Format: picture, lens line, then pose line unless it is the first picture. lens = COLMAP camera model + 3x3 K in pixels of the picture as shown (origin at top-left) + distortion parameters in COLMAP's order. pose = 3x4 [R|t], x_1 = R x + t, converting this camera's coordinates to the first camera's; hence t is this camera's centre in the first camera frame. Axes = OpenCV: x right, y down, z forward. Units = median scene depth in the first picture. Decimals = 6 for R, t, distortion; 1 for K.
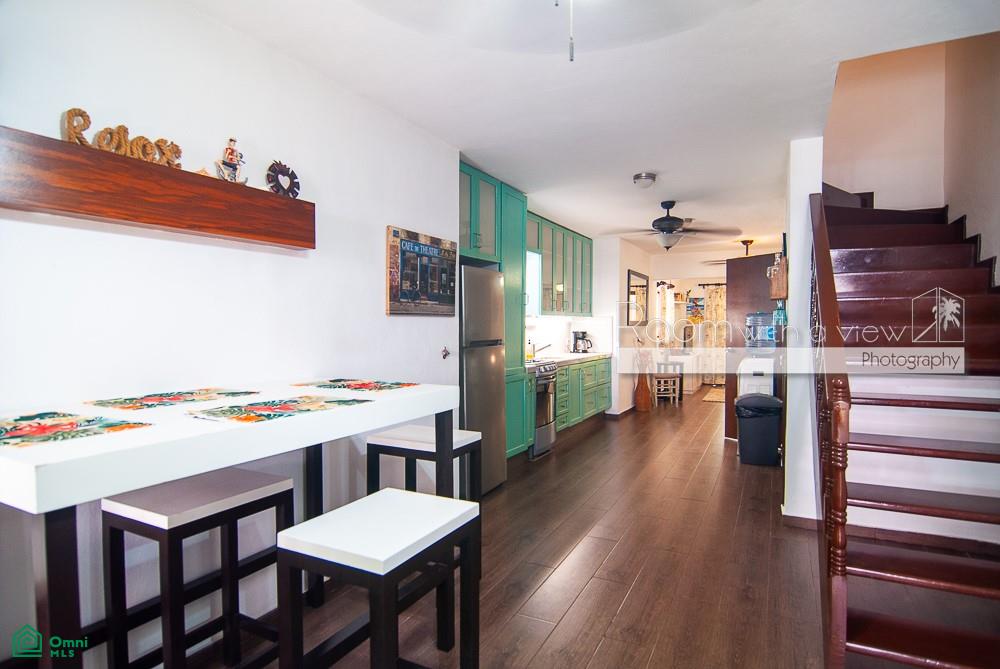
lens RADIAL K [[551.7, 0, 500.0], [0, 551.7, 334.5], [0, 0, 1]] dist [-0.000843, -0.000513]
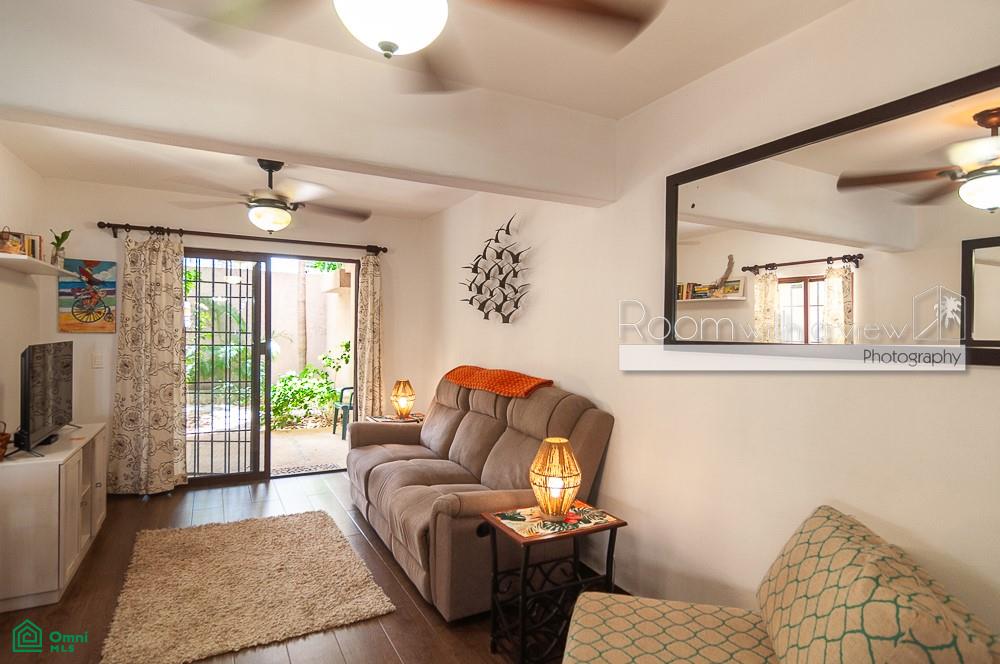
lens RADIAL K [[540.3, 0, 499.9], [0, 540.3, 335.7], [0, 0, 1]] dist [-0.003504, 0.002878]
pose [[0.575264, 0.002374, 0.817964, 0.350033], [0.001571, 0.999991, -0.004007, -0.025005], [-0.817966, 0.003590, 0.575255, 0.915926]]
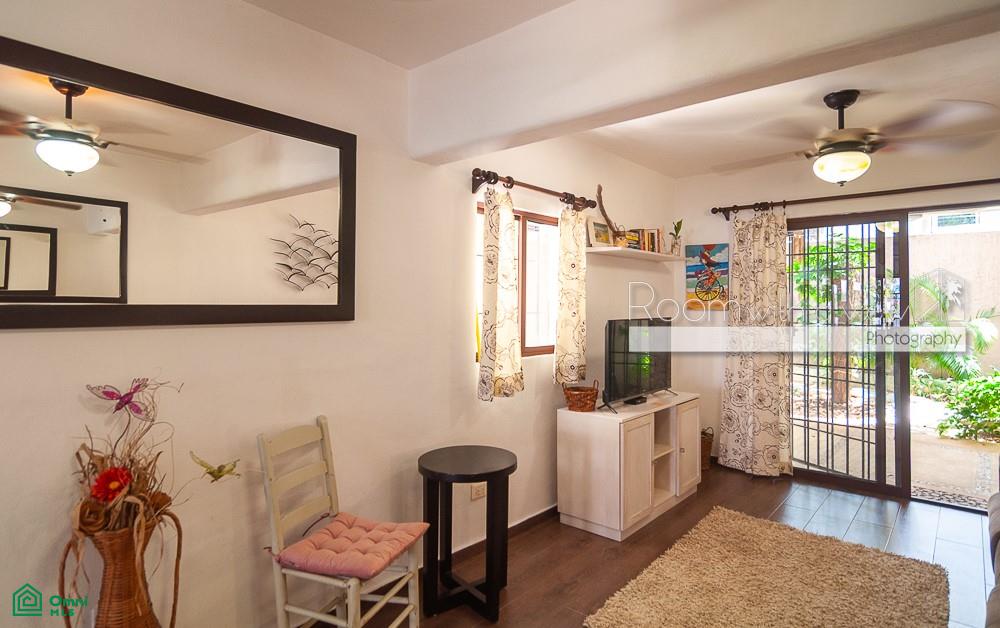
lens RADIAL K [[542.5, 0, 499.6], [0, 542.5, 299.4], [0, 0, 1]] dist [0.000001, 0.000755]
pose [[0.970025, 0.002059, -0.242995, 0.481754], [-0.008738, 0.999613, -0.026411, -0.024907], [0.242847, 0.027743, 0.969668, 0.928713]]
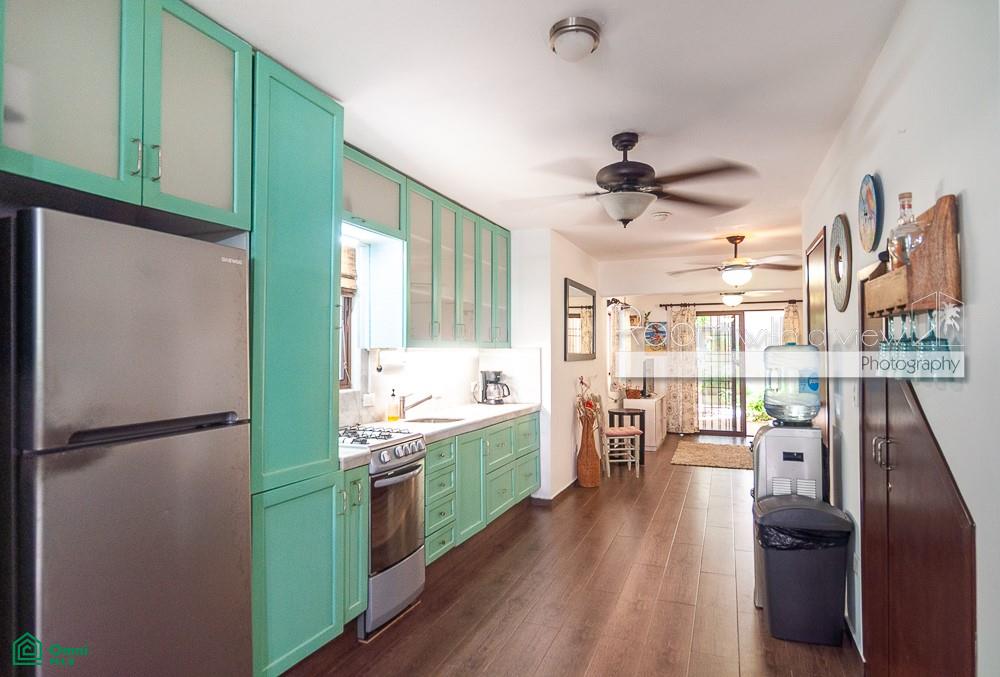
lens RADIAL K [[582.3, 0, 489.2], [0, 582.3, 338.7], [0, 0, 1]] dist [0.000466, -0.000163]
pose [[0.997133, -0.000816, 0.075660, 0.089169], [0.003982, 0.999122, -0.041706, -0.014885], [-0.075560, 0.041887, 0.996261, 0.311077]]
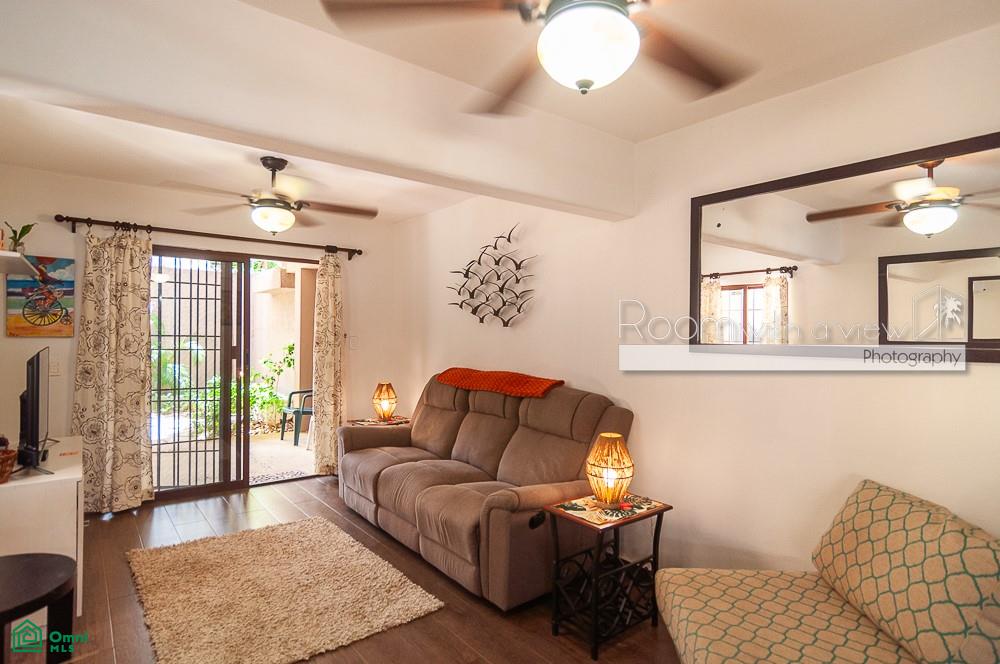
lens RADIAL K [[534.8, 0, 499.7], [0, 534.8, 335.3], [0, 0, 1]] dist [0.000668, 0.000714]
pose [[0.422802, 0.002290, 0.906219, 0.289657], [0.005623, 0.999971, -0.005150, -0.027593], [-0.906205, 0.007273, 0.422777, 0.986037]]
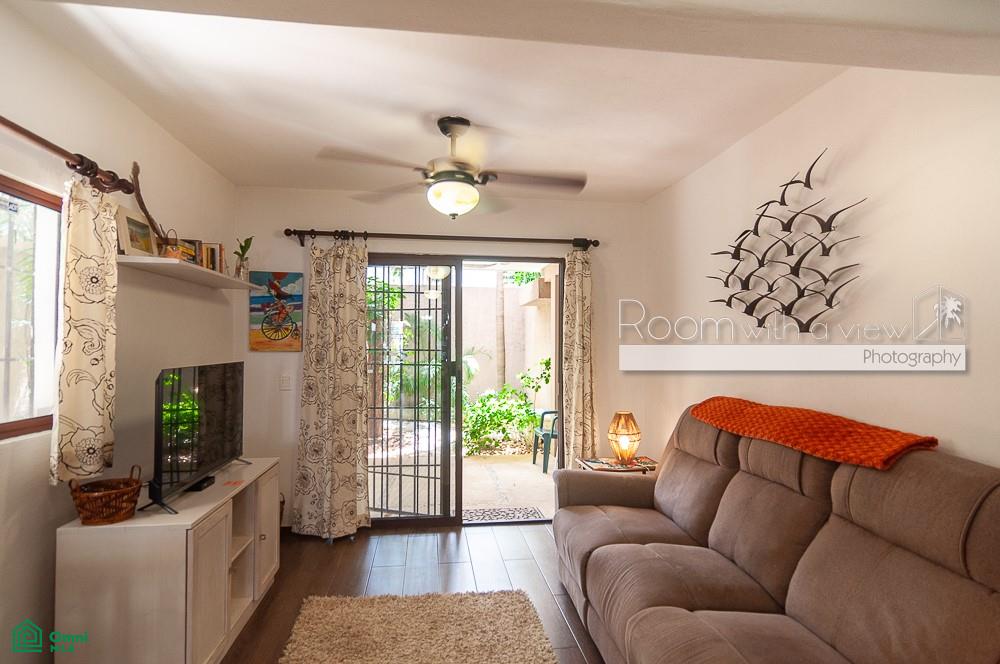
lens RADIAL K [[540.3, 0, 499.9], [0, 540.3, 335.7], [0, 0, 1]] dist [-0.003504, 0.002878]
pose [[0.824499, 0.014193, 0.565685, 0.446615], [0.005715, 0.999426, -0.033405, -0.027558], [-0.565834, 0.030776, 0.823945, 1.045309]]
